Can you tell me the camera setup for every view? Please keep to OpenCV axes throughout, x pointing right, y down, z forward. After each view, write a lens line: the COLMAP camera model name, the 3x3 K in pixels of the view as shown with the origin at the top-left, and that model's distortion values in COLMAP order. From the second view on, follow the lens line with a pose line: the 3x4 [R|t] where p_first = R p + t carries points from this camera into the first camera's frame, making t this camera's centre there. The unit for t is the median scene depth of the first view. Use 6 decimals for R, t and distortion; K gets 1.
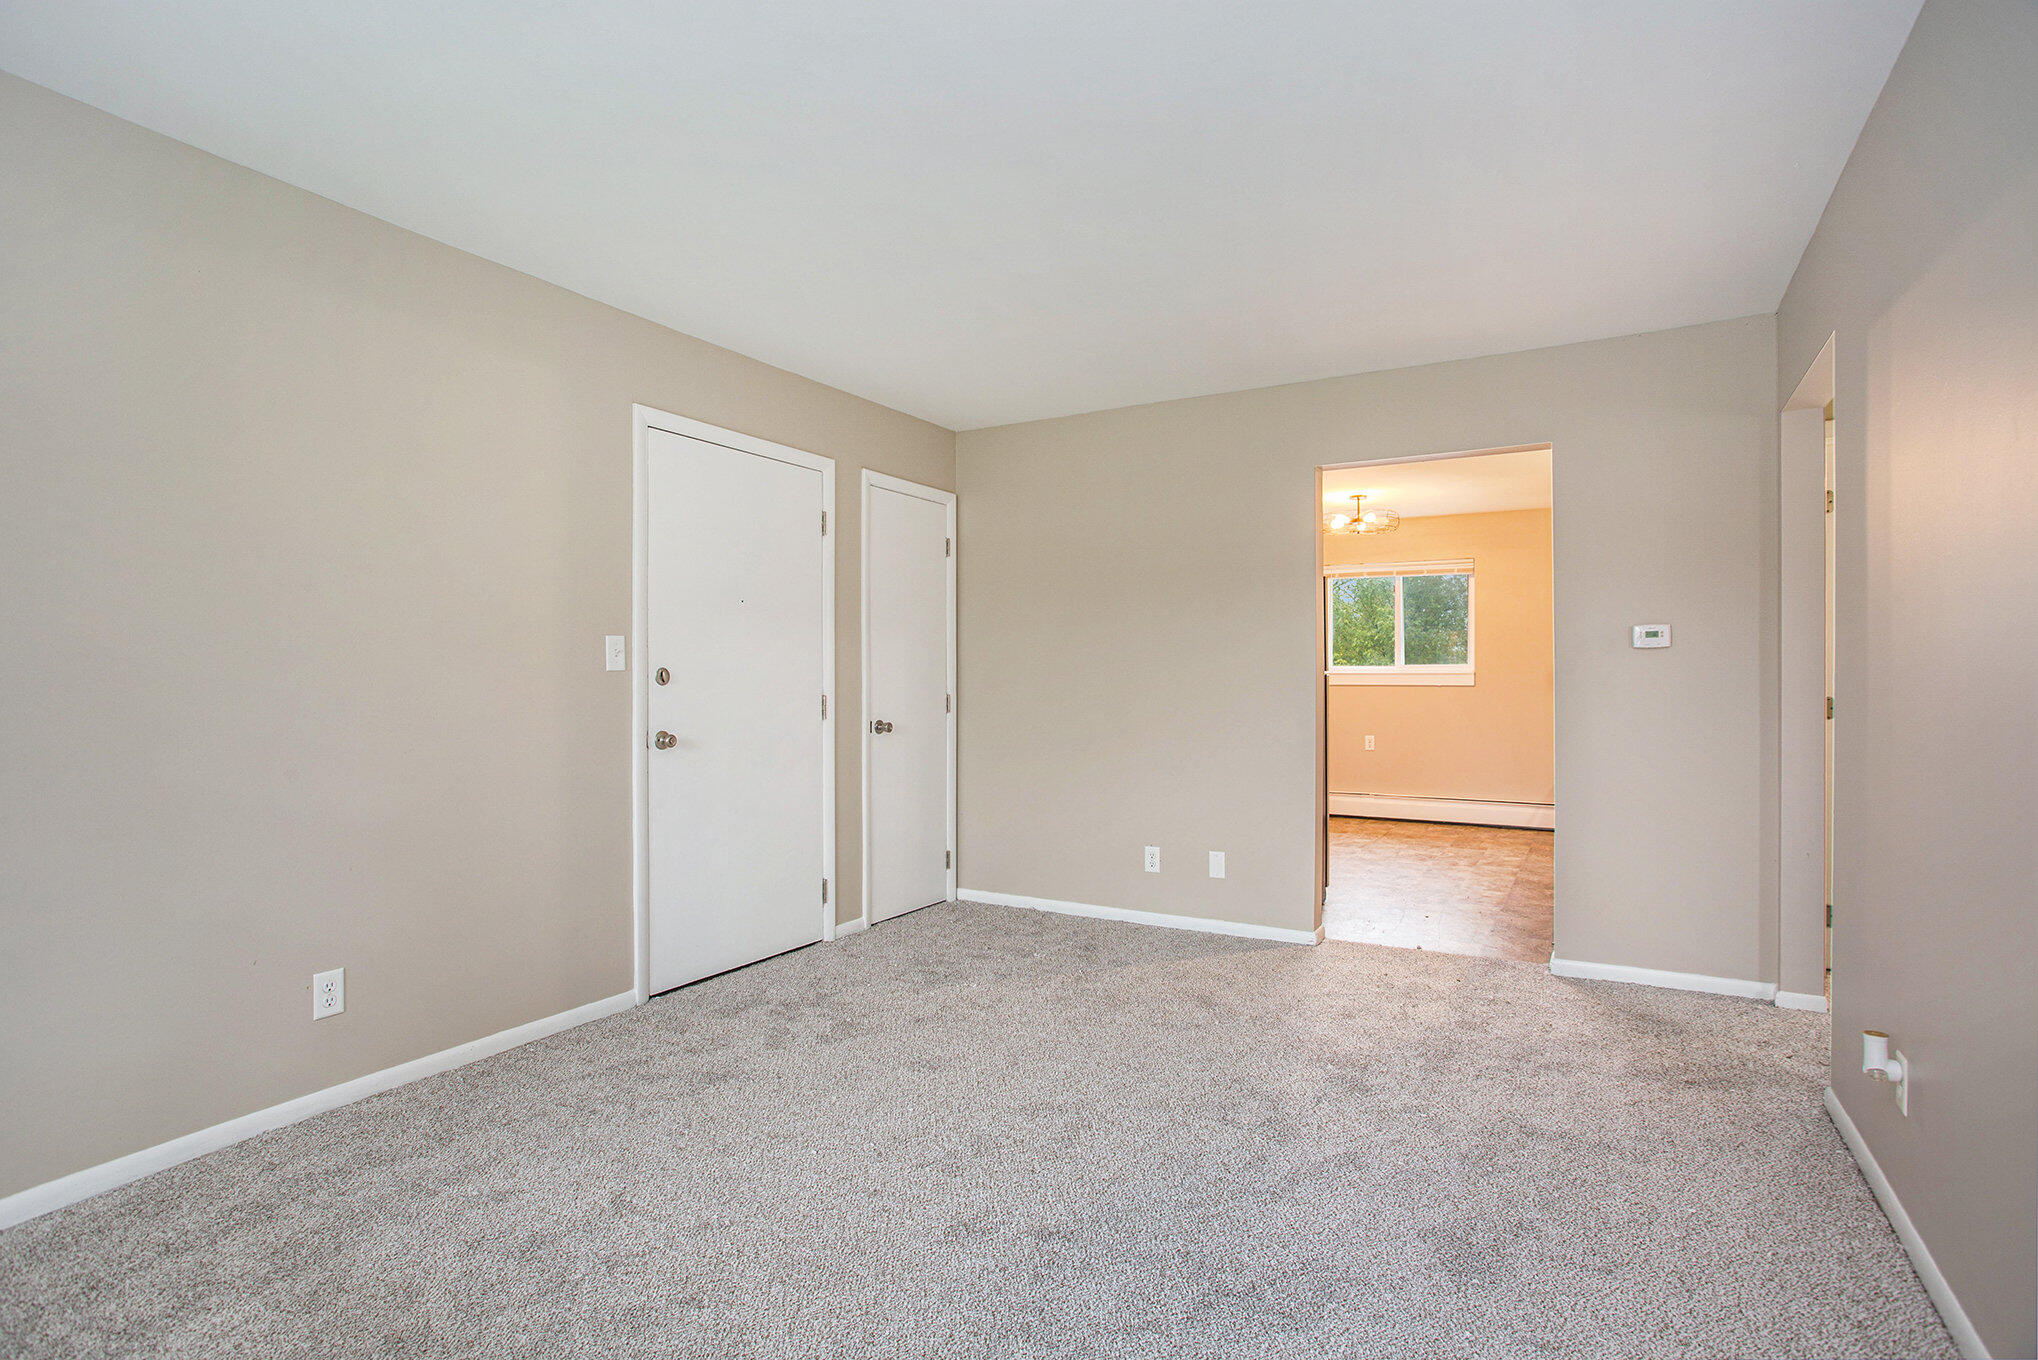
lens RADIAL K [[1007.7, 0, 1025.6], [0, 1007.7, 662.0], [0, 0, 1]] dist [-0.050031, 0.019017]
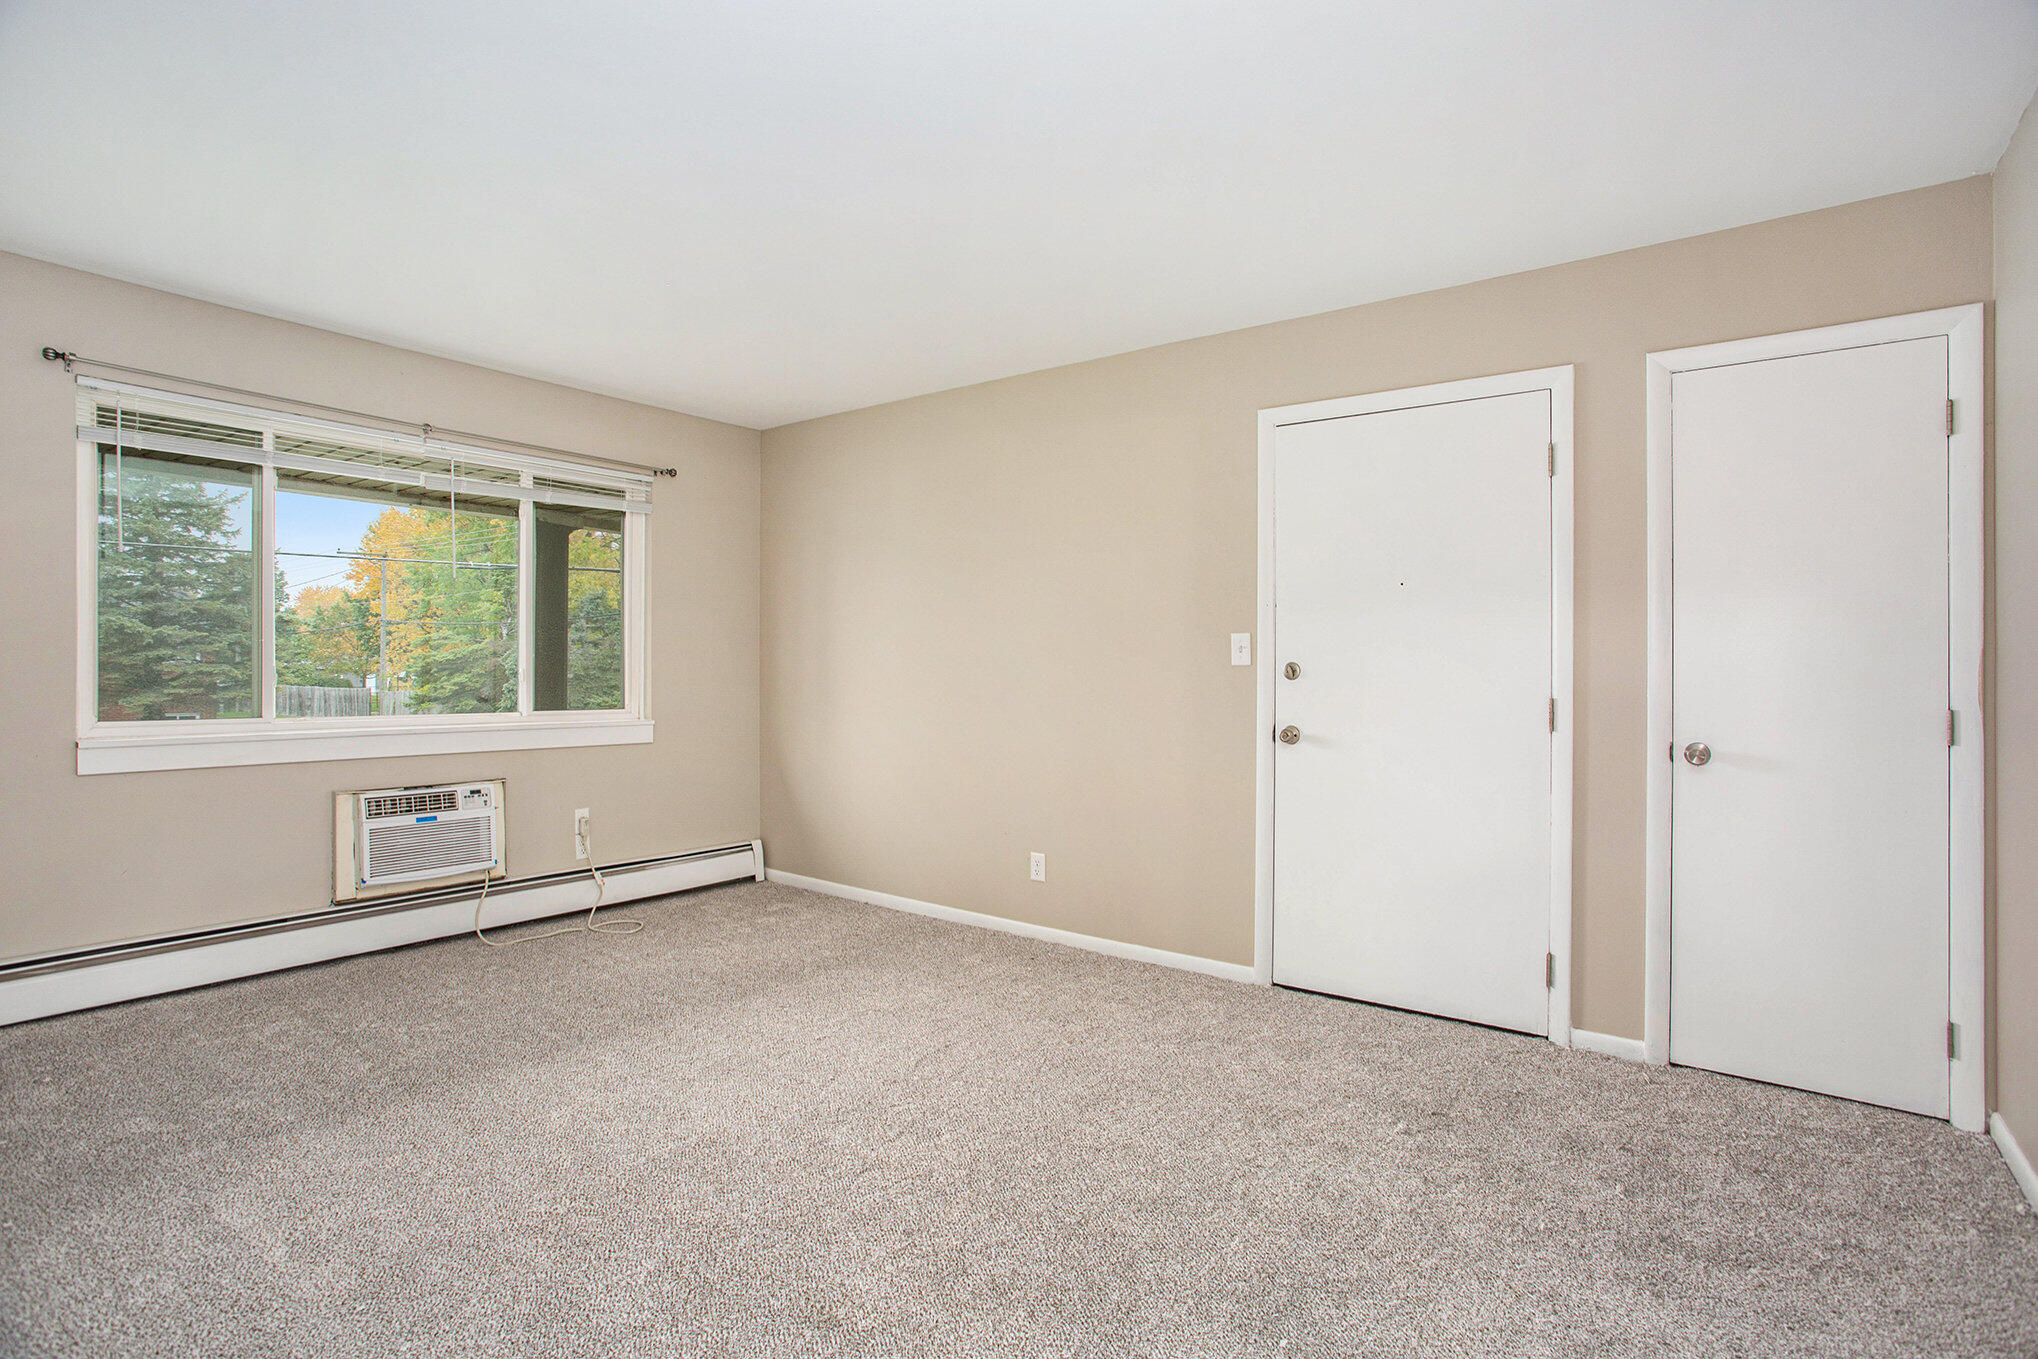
lens RADIAL K [[1007.7, 0, 1025.6], [0, 1007.7, 661.5], [0, 0, 1]] dist [-0.050031, 0.019017]
pose [[-0.126514, -0.001257, -0.991964, 0.662600], [0.010605, 0.999940, -0.002620, 0.004661], [0.991908, -0.010851, -0.126493, 0.863879]]
